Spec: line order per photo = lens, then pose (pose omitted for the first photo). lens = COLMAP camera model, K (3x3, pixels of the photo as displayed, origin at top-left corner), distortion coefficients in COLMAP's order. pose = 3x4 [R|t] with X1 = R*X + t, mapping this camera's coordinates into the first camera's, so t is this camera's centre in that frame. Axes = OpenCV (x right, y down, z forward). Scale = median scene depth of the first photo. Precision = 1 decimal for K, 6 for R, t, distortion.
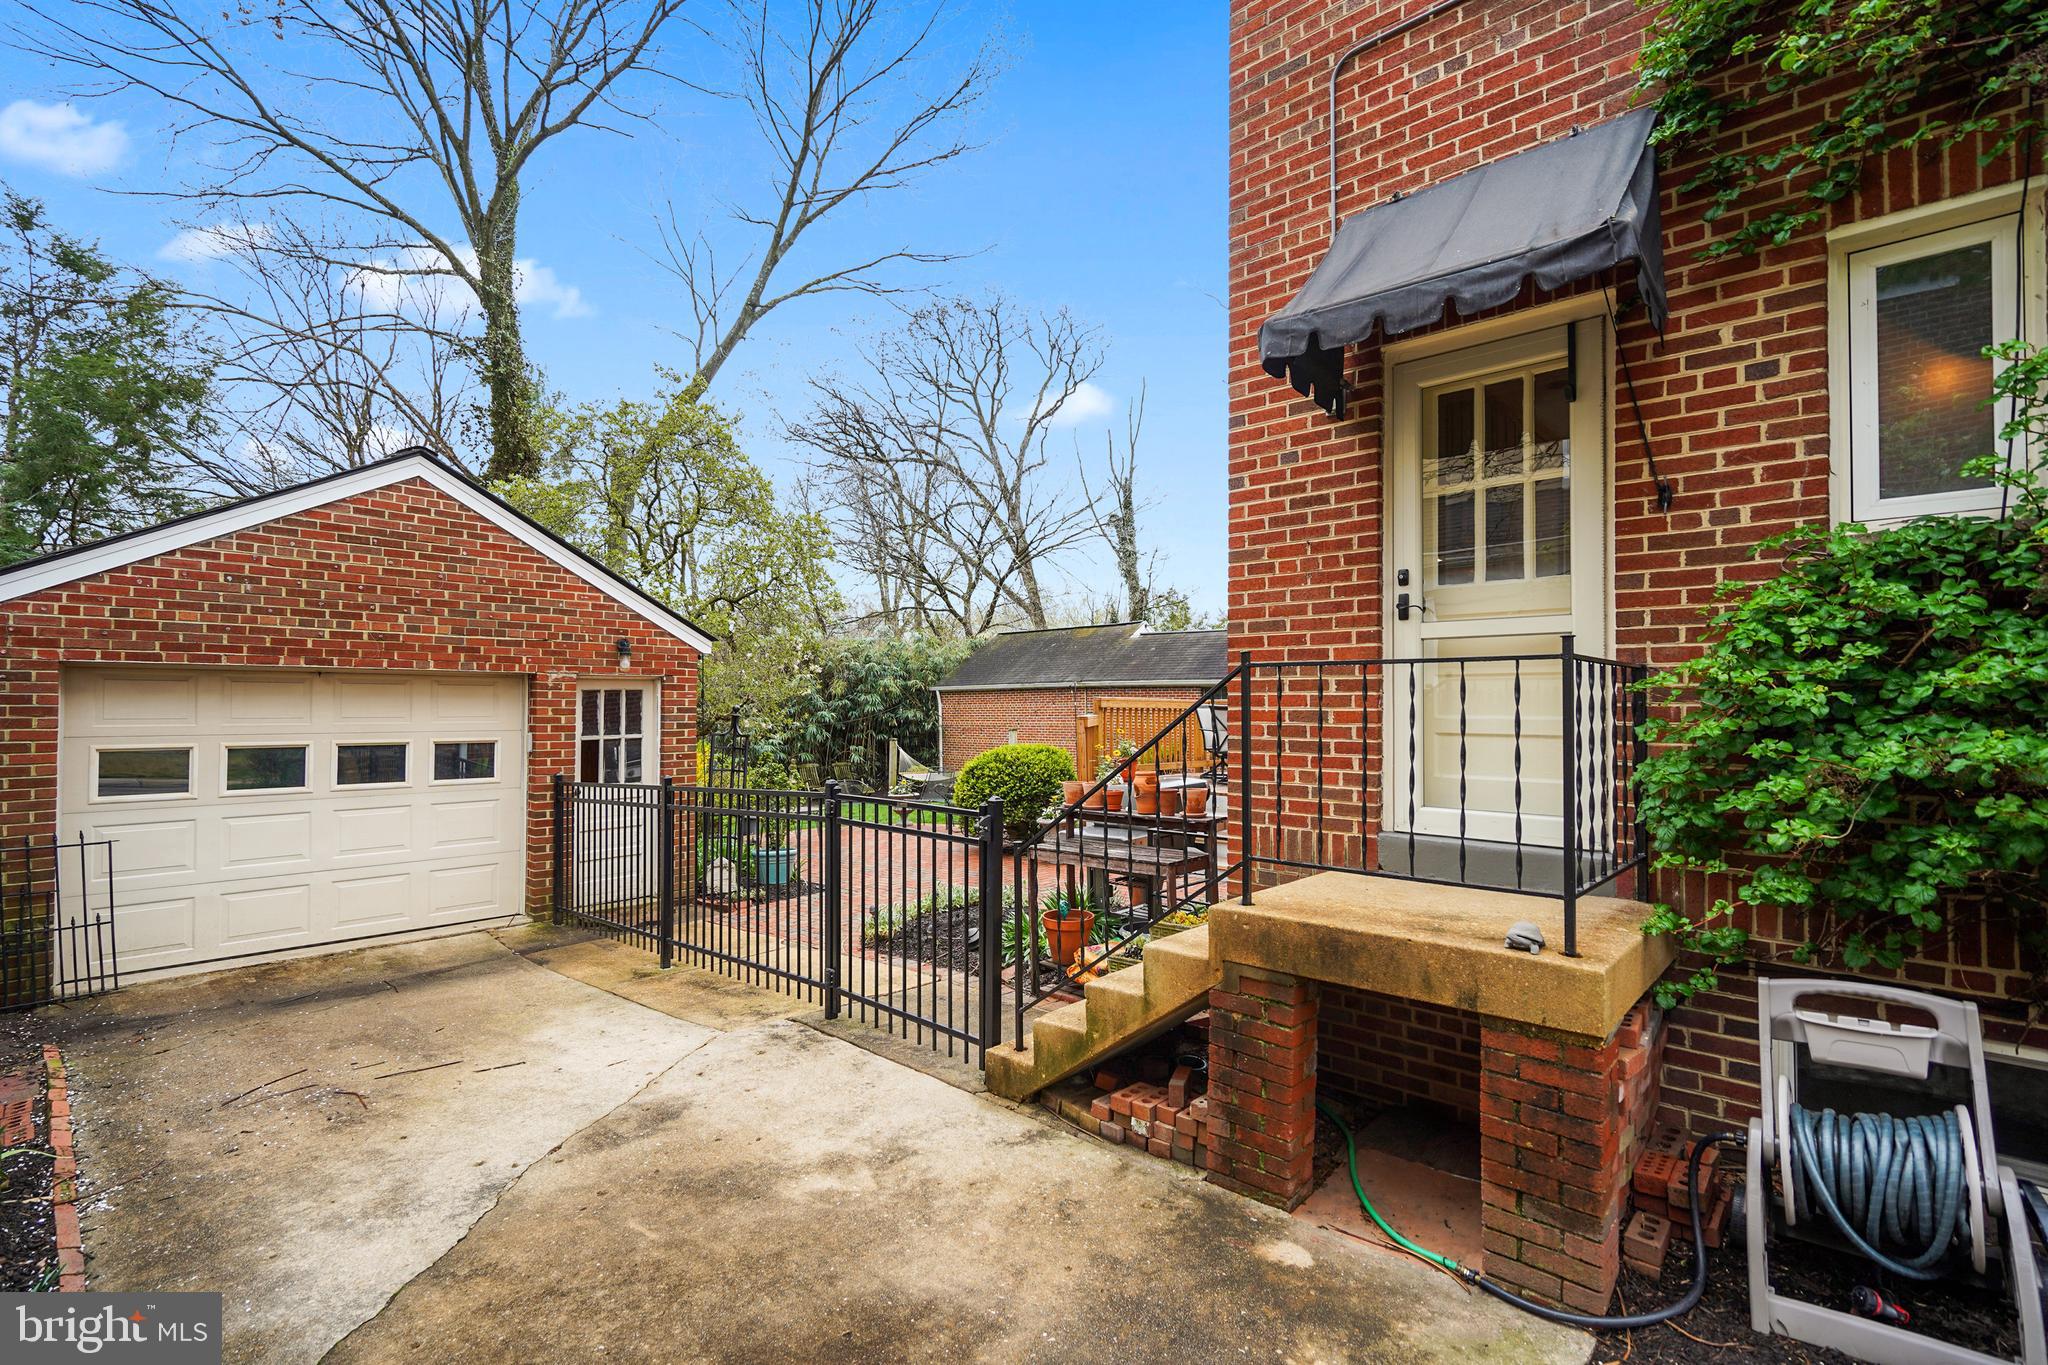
lens RADIAL K [[943.1, 0, 1033.5], [0, 943.1, 676.8], [0, 0, 1]] dist [-0.000428, -0.000058]
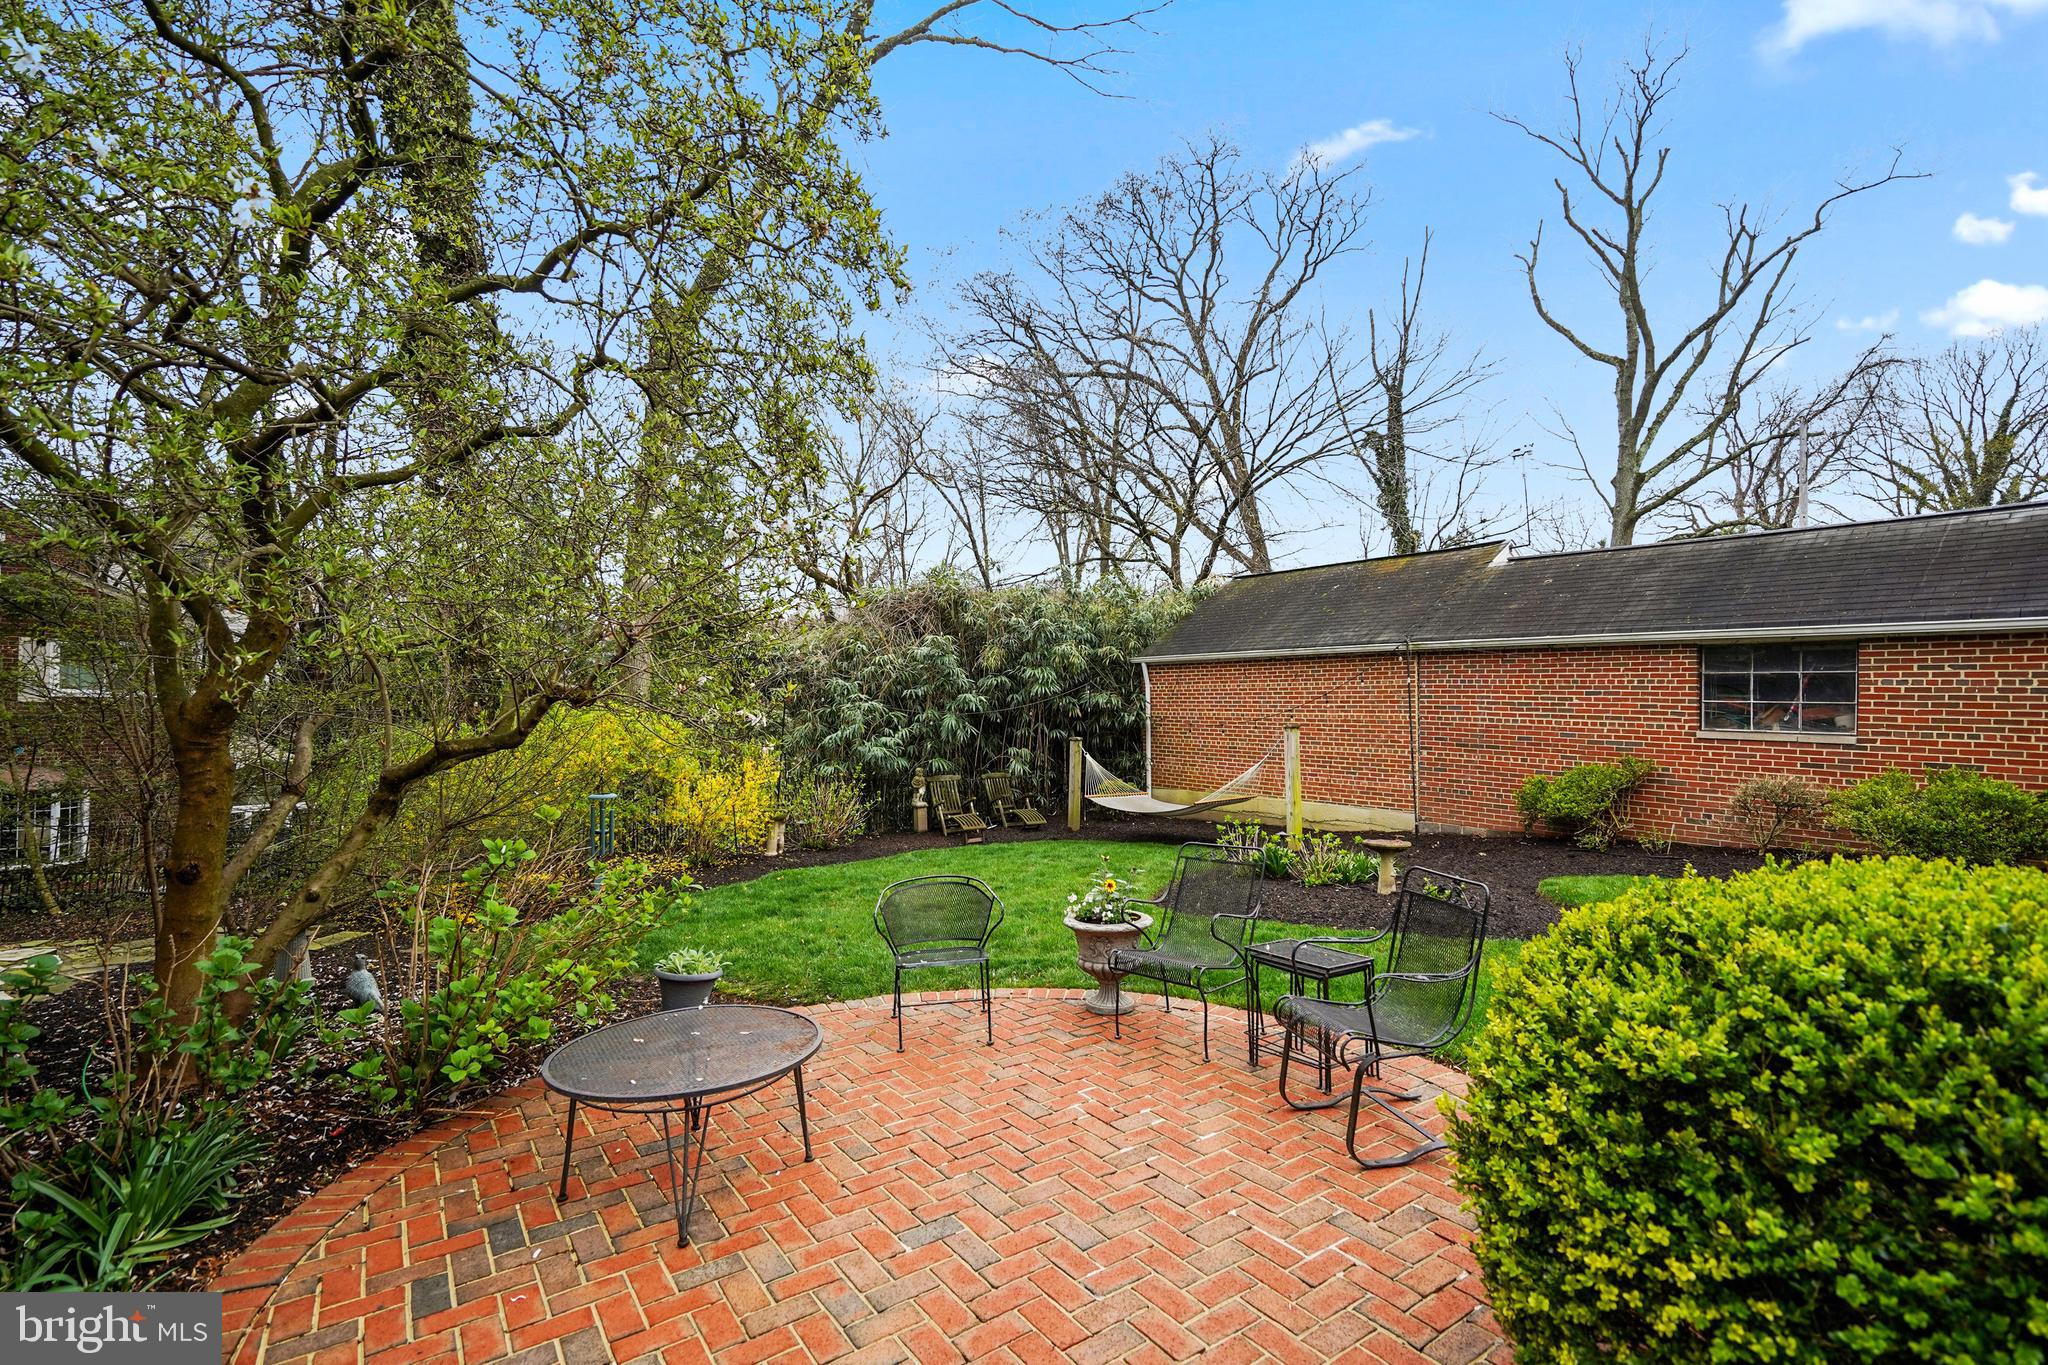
lens RADIAL K [[943.1, 0, 1033.5], [0, 943.1, 676.8], [0, 0, 1]] dist [-0.000428, -0.000058]
pose [[0.981772, 0.002759, -0.190041, -0.053146], [-0.000422, 0.999924, 0.012341, 0.016129], [0.190061, -0.012036, 0.981699, 0.352655]]
